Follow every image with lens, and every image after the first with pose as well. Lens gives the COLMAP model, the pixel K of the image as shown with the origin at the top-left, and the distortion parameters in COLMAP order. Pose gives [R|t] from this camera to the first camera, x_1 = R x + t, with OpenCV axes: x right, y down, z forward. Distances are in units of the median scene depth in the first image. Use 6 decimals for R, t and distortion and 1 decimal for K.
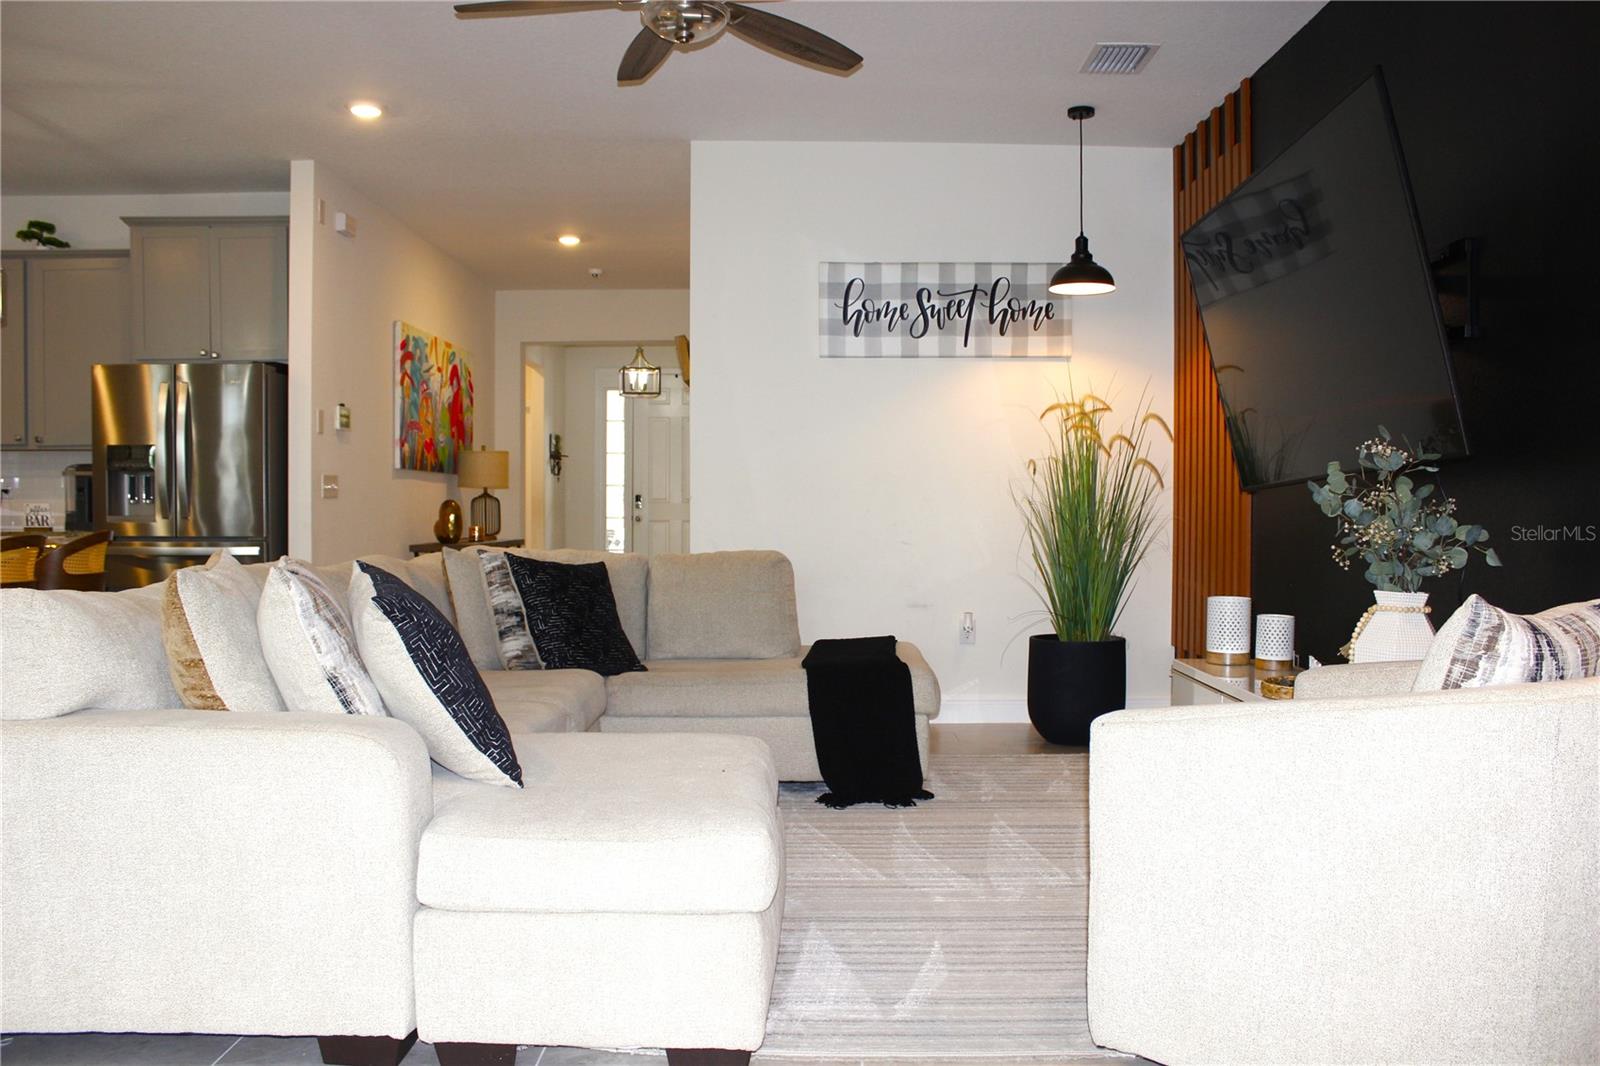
lens RADIAL K [[1292.9, 0, 802.8], [0, 1292.9, 532.4], [0, 0, 1]] dist [-0.123664, 0.000149]
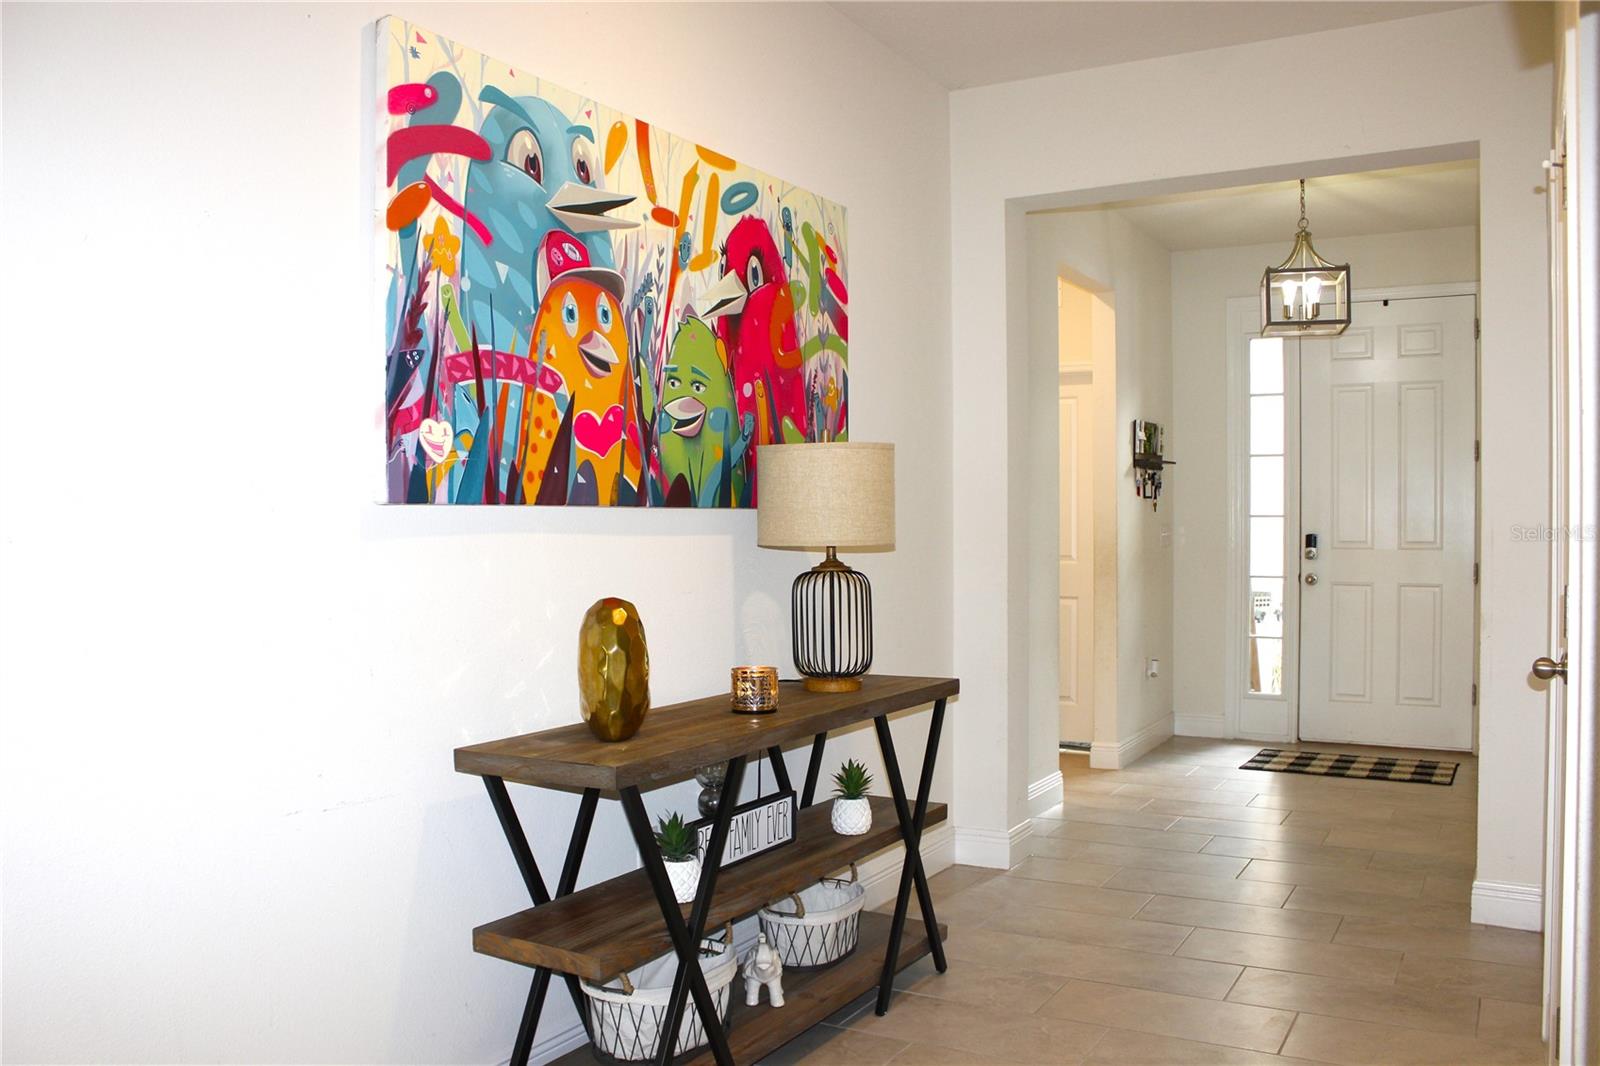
lens RADIAL K [[1292.9, 0, 800.8], [0, 1292.9, 530.7], [0, 0, 1]] dist [-0.123664, 0.000149]
pose [[0.862249, 0.004969, -0.506460, -0.078798], [-0.010772, 0.999906, -0.008530, -0.041458], [0.506370, 0.012810, 0.862221, 0.780779]]
